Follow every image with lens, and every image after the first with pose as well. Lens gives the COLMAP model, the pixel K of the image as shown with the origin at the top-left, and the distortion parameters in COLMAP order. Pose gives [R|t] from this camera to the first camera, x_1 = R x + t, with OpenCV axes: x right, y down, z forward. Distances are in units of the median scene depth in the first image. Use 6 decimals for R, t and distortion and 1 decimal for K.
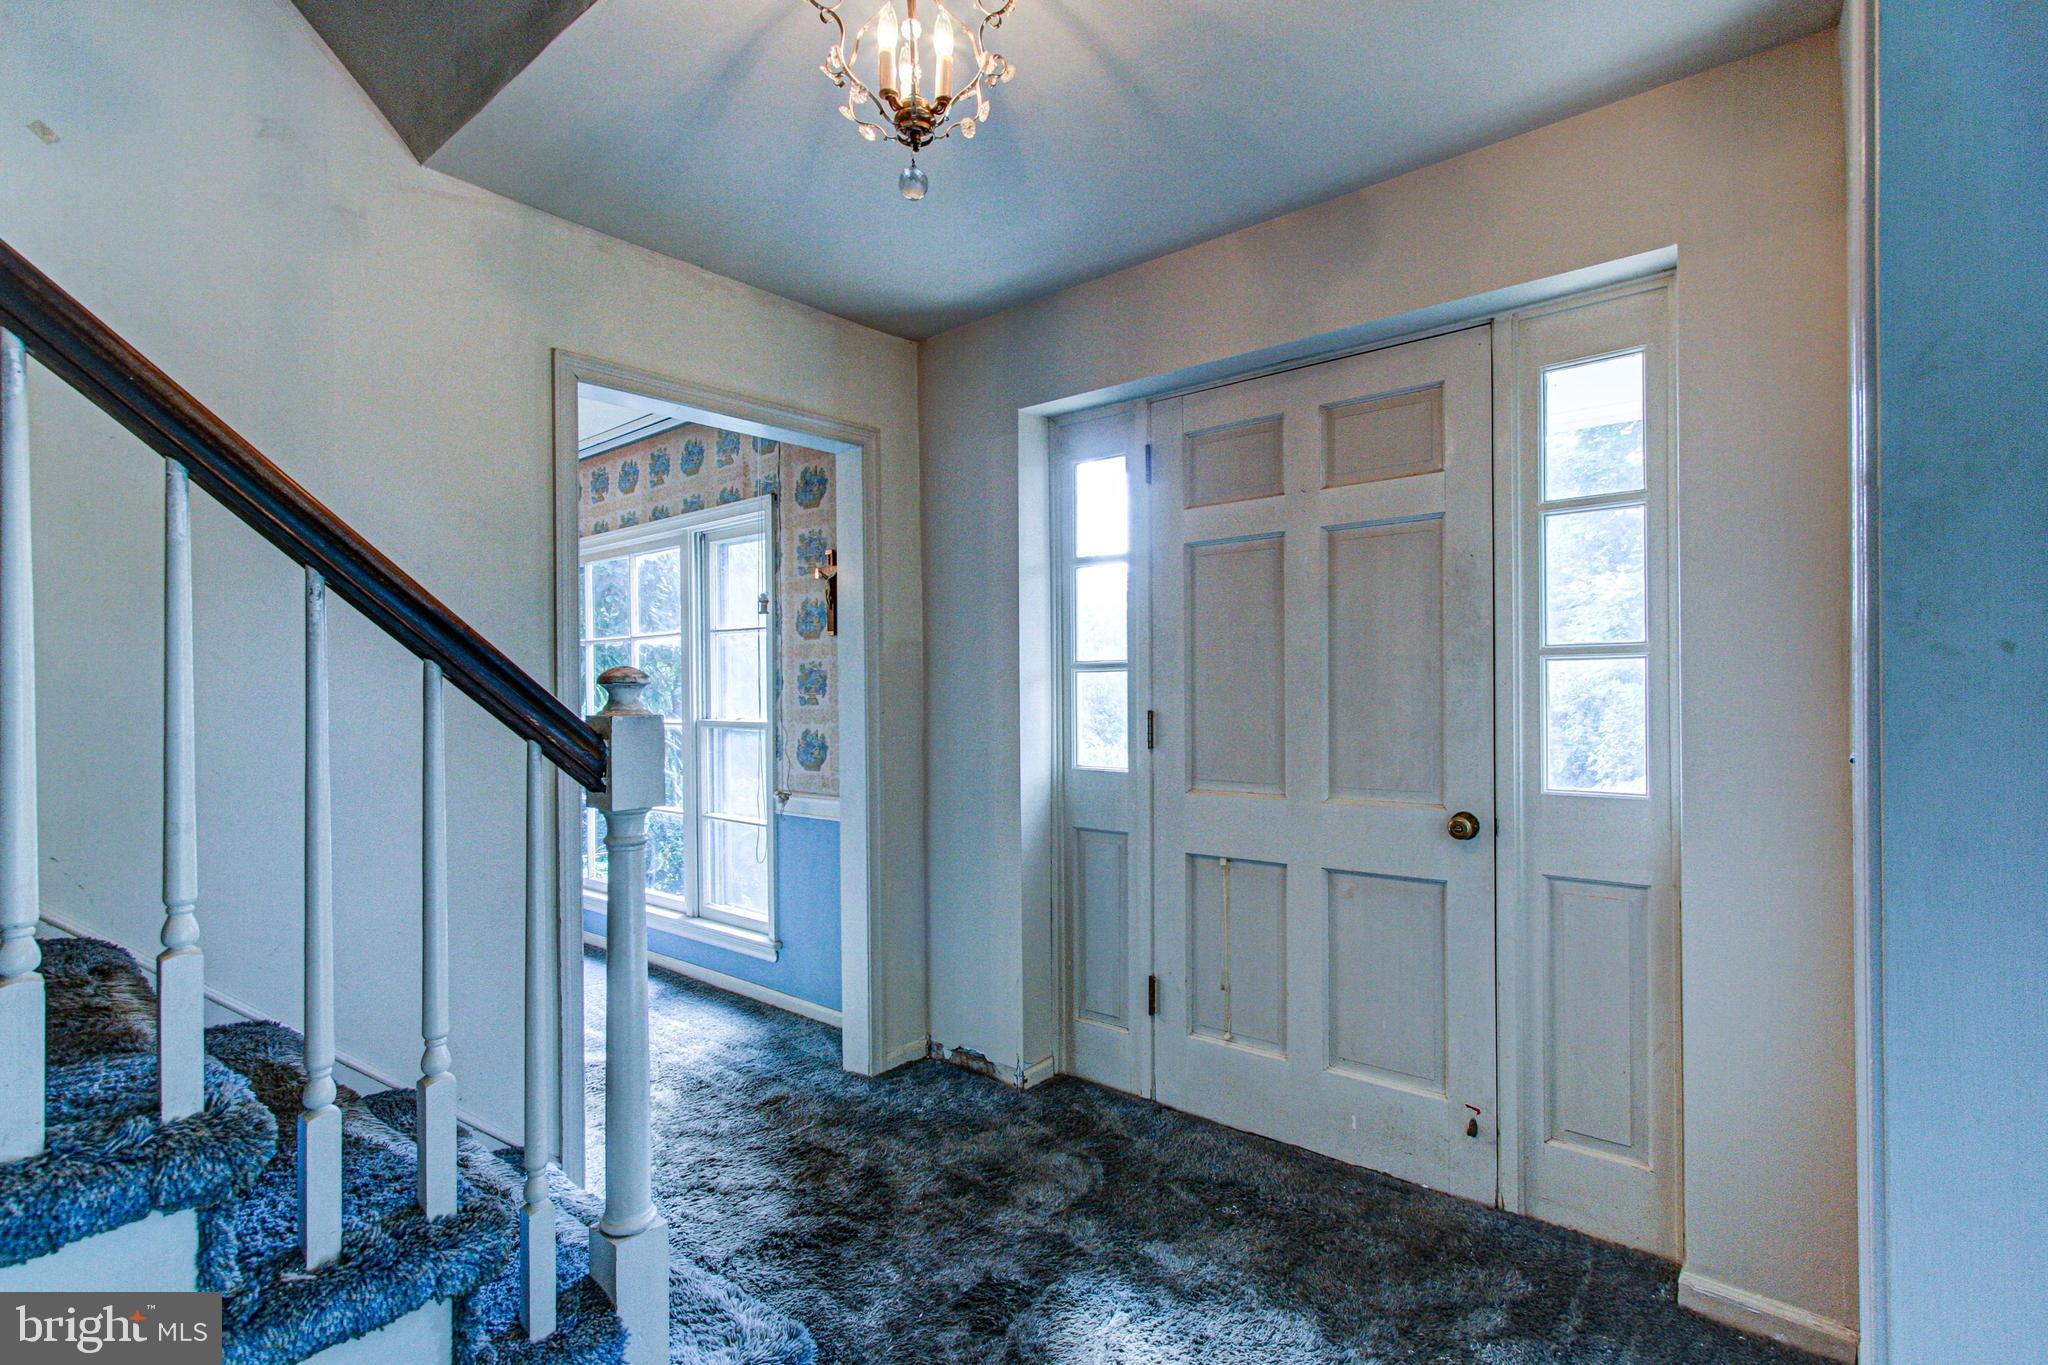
lens RADIAL K [[985.8, 0, 1030.0], [0, 985.8, 695.4], [0, 0, 1]] dist [0.003705, 0.003223]
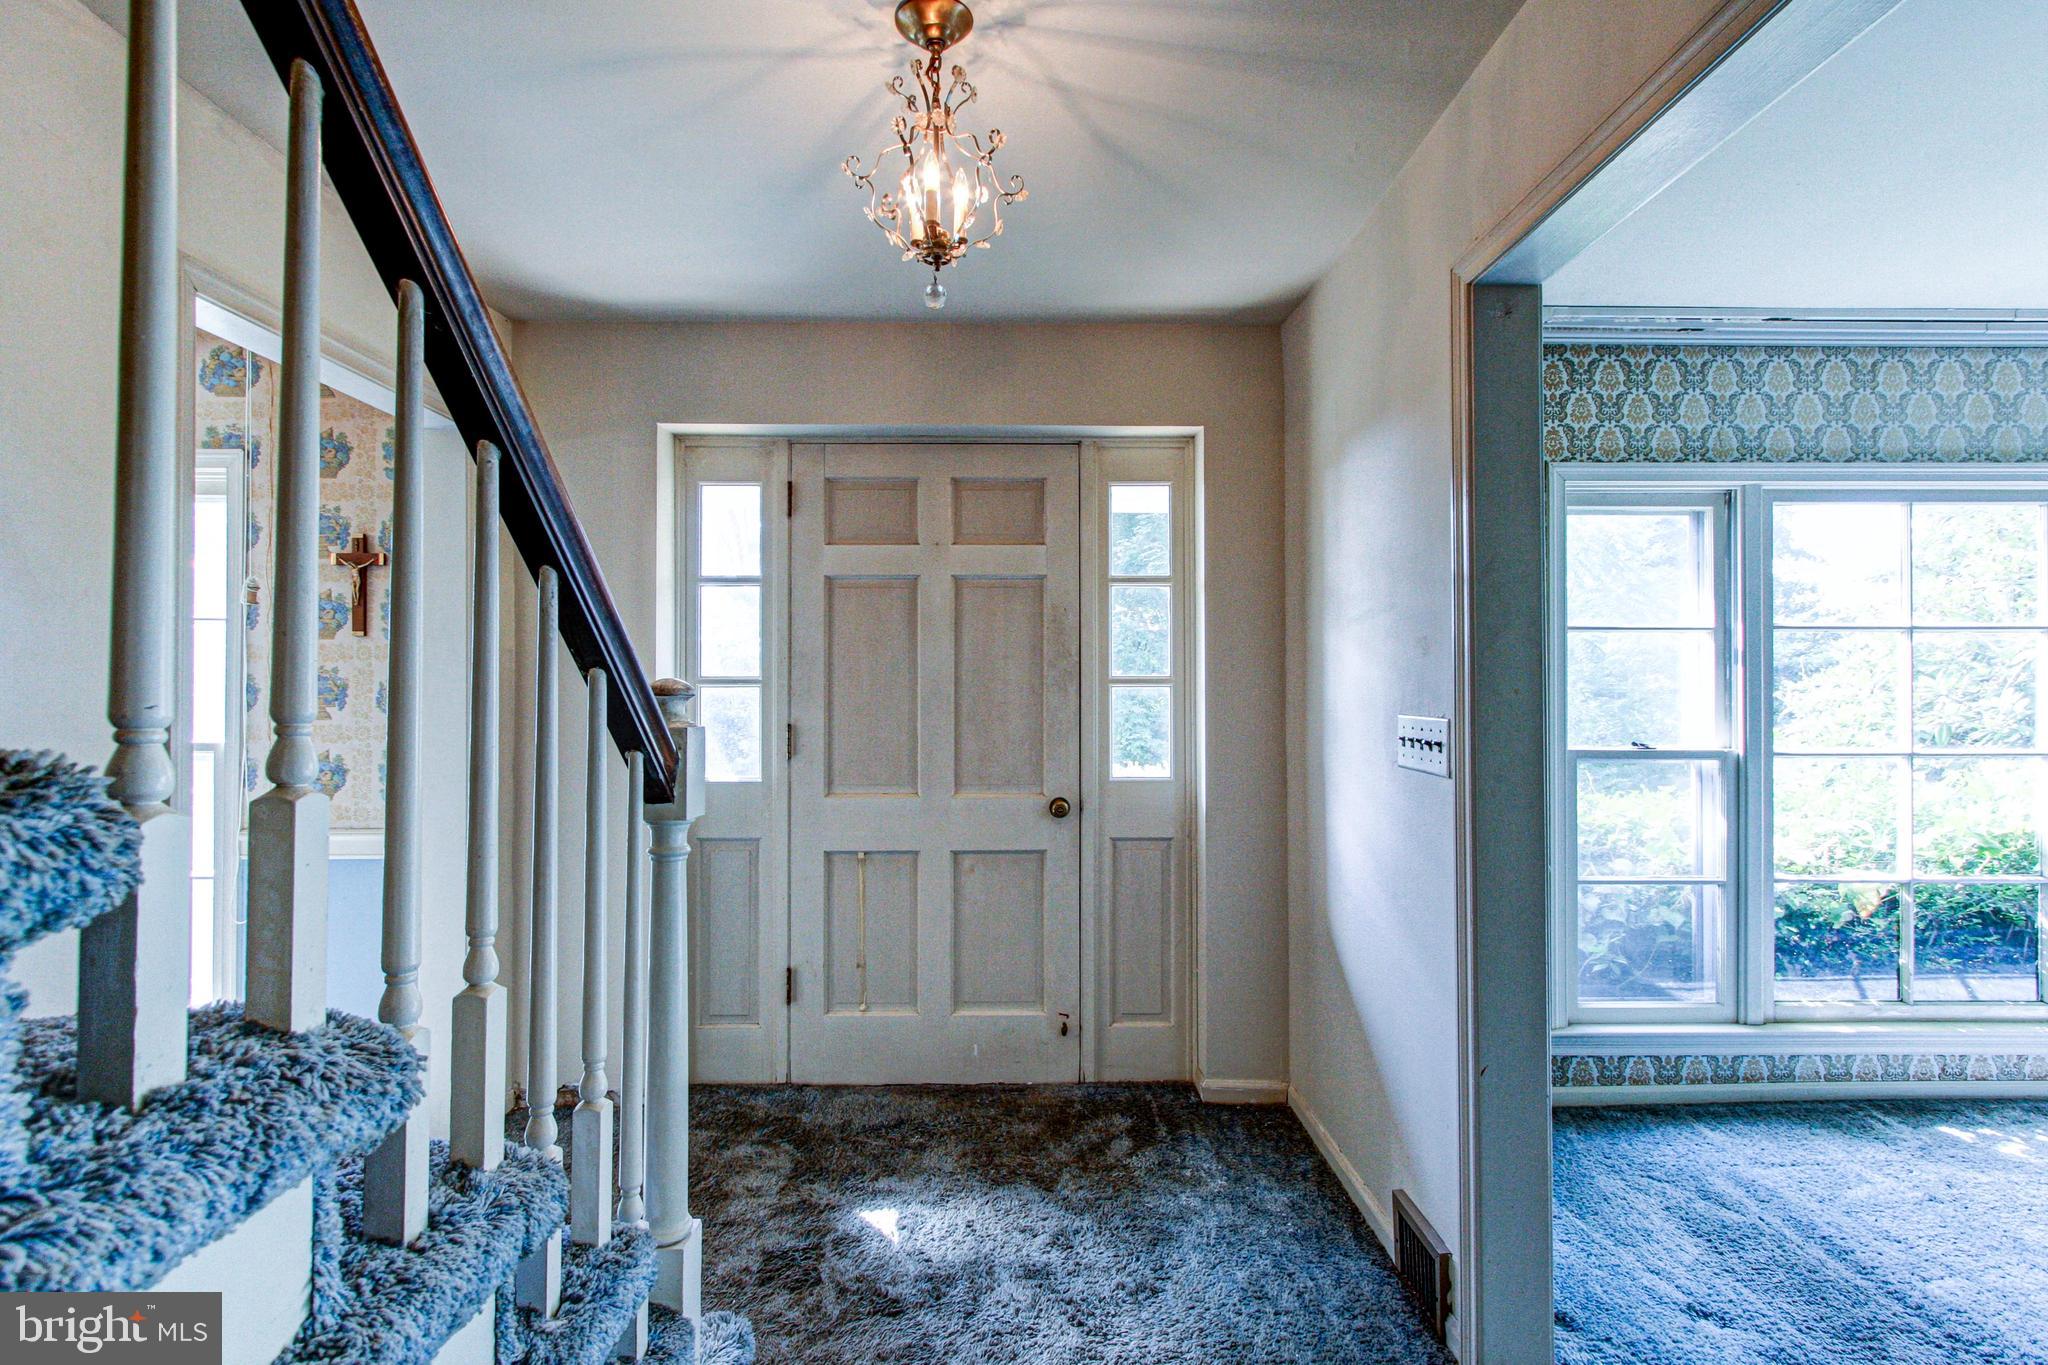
lens RADIAL K [[985.8, 0, 1045.0], [0, 985.8, 694.1], [0, 0, 1]] dist [0.003705, 0.003223]
pose [[0.749896, 0.016334, 0.661354, -0.453440], [-0.004186, 0.999792, -0.019945, 0.003197], [-0.661542, 0.012188, 0.749809, -0.008073]]
